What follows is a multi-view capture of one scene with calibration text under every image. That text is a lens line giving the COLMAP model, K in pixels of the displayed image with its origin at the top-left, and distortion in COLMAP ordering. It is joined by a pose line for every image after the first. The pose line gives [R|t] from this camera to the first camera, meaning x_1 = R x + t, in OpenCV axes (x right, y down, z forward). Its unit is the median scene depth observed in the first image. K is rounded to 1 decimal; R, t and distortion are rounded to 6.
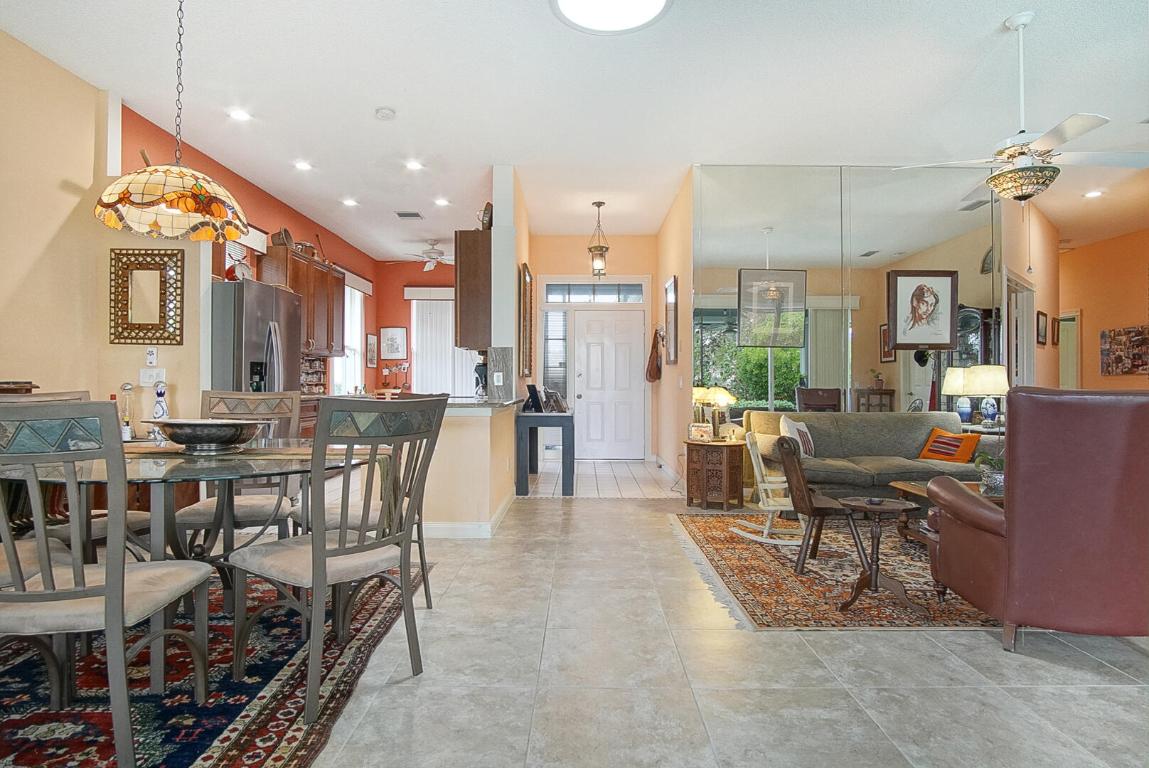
lens RADIAL K [[628.1, 0, 622.6], [0, 628.1, 383.1], [0, 0, 1]] dist [-0.001247, 0.000000]
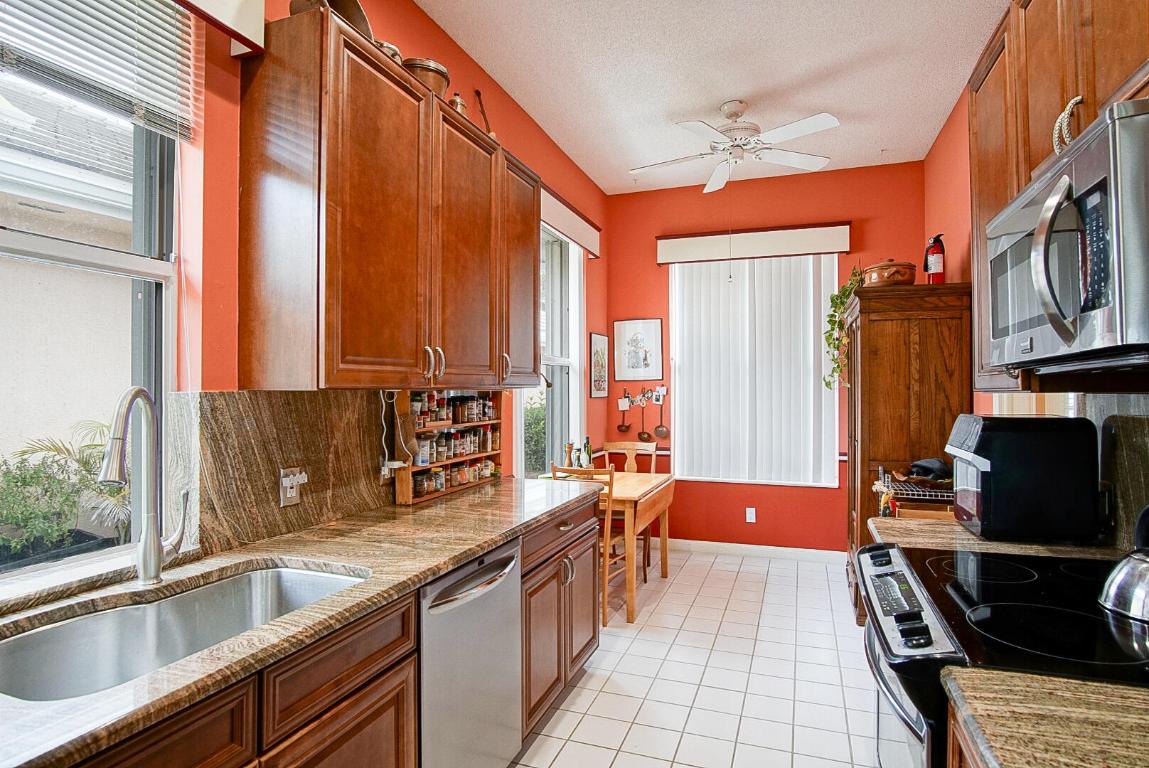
lens RADIAL K [[623.7, 0, 578.5], [0, 623.7, 386.8], [0, 0, 1]] dist [-0.013078, -0.000150]
pose [[0.920258, -0.006428, -0.391260, -0.268880], [0.006764, 0.999977, -0.000518, -0.042404], [0.391254, -0.002170, 0.920280, 0.653738]]
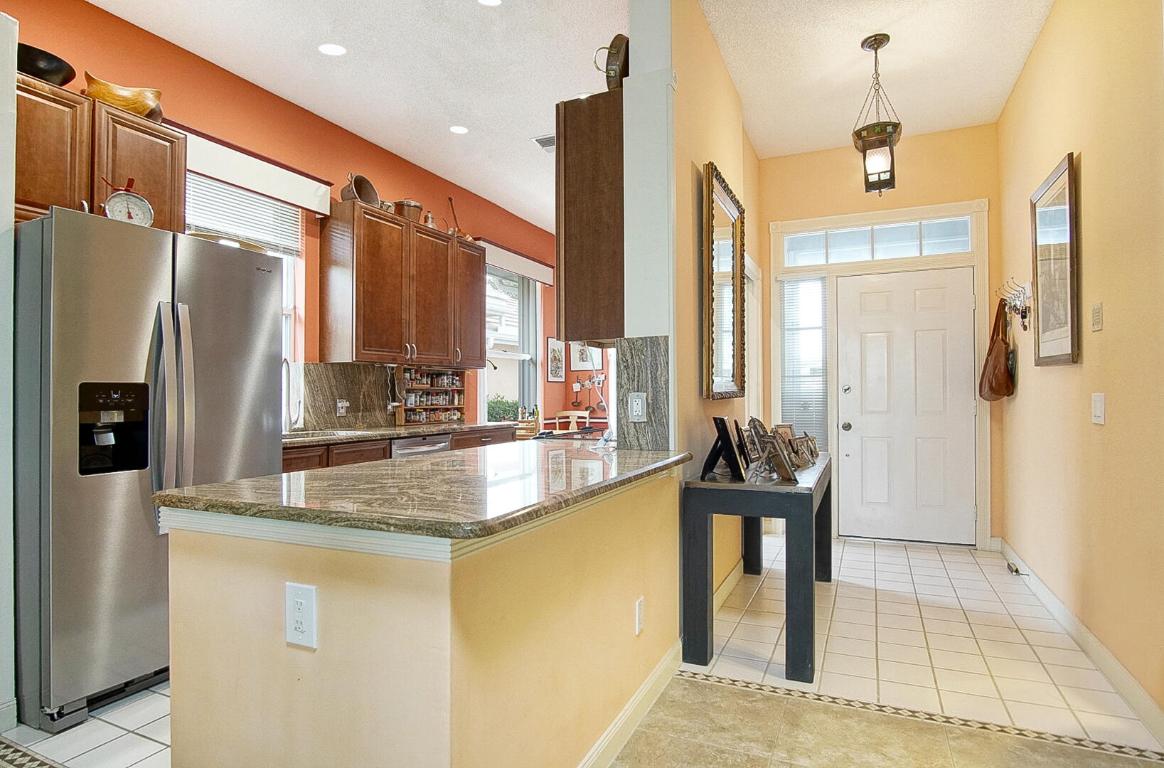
lens RADIAL K [[632.4, 0, 612.5], [0, 632.4, 384.6], [0, 0, 1]] dist [-0.004530, -0.000553]
pose [[0.901745, -0.016210, -0.431964, -0.013753], [0.011290, 0.999839, -0.013952, -0.012761], [0.432120, 0.007704, 0.901783, 0.436146]]
